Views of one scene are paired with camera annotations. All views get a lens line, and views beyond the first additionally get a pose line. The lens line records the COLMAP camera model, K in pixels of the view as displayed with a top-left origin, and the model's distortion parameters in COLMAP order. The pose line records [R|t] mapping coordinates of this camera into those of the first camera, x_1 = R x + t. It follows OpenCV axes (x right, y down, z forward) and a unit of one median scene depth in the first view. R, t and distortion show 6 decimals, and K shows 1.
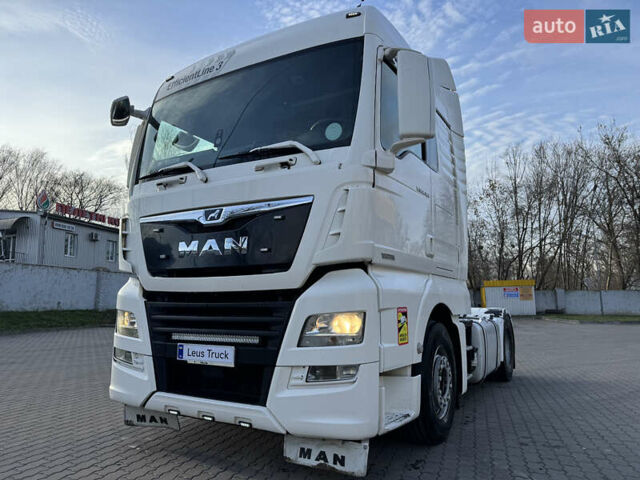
lens RADIAL K [[461.3, 0, 322.0], [0, 461.3, 241.0], [0, 0, 1]] dist [0.050762, -0.036499]
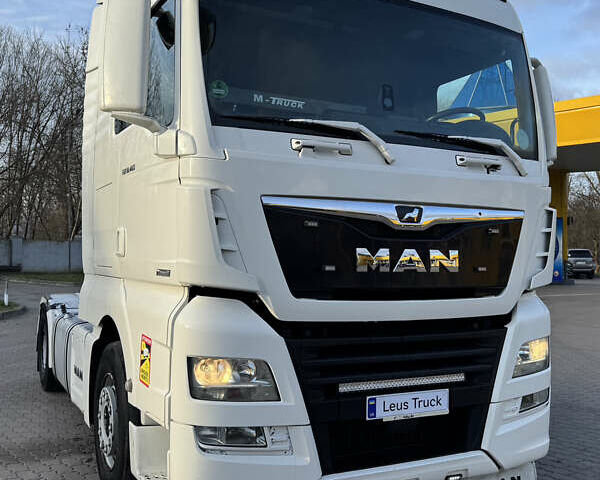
lens RADIAL K [[625.5, 0, 299.0], [0, 625.5, 246.2], [0, 0, 1]] dist [0.069976, 0.000000]
pose [[0.532946, 0.017058, 0.845978, -1.102281], [-0.126397, 0.990184, 0.059662, -0.042297], [-0.836656, -0.138726, 0.529870, 0.592223]]
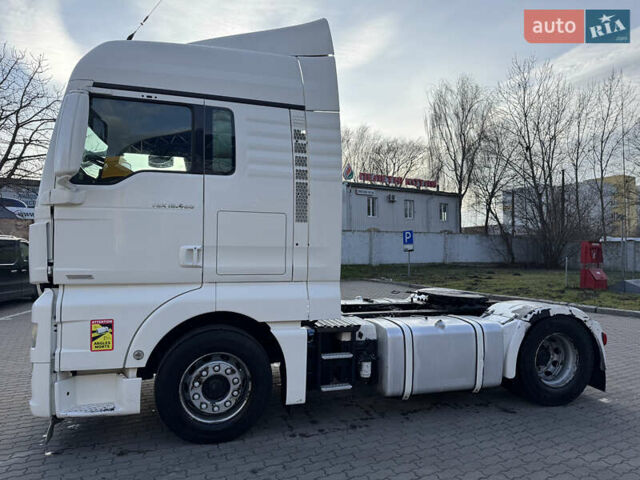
lens RADIAL K [[461.3, 0, 323.7], [0, 461.3, 240.2], [0, 0, 1]] dist [0.050762, -0.036499]
pose [[0.738348, -0.009913, -0.674347, 1.223561], [0.085396, 0.993218, 0.078900, -0.086606], [0.668991, -0.115842, 0.734188, 0.487001]]
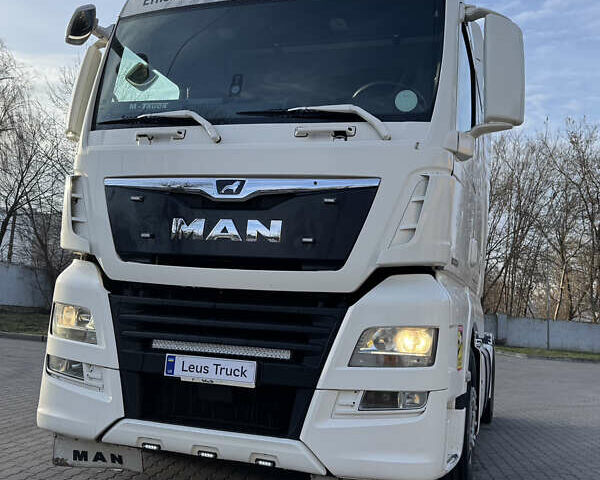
lens RADIAL K [[625.5, 0, 320.8], [0, 625.5, 239.7], [0, 0, 1]] dist [0.069976, 0.000000]
pose [[0.973835, 0.092607, 0.207531, -0.281973], [-0.095036, 0.995472, 0.001744, 0.012538], [-0.206430, -0.021421, 0.978227, -0.032213]]
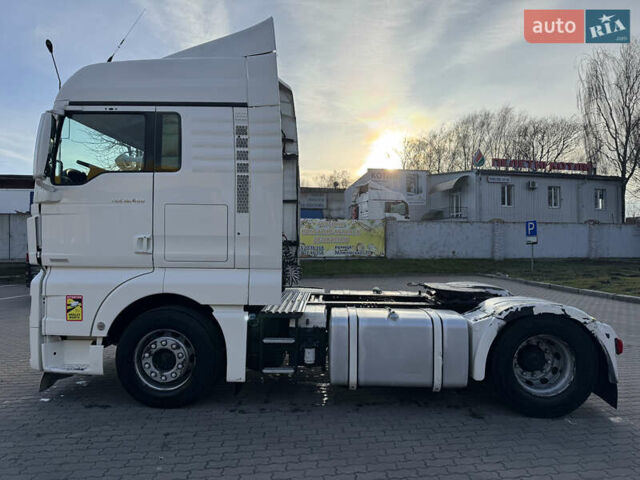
lens RADIAL K [[461.3, 0, 320.2], [0, 461.3, 238.7], [0, 0, 1]] dist [0.050762, -0.036499]
pose [[0.474248, -0.002582, -0.880388, 1.595824], [0.111523, 0.992116, 0.057166, -0.022531], [0.873299, -0.125294, 0.470797, 0.905013]]
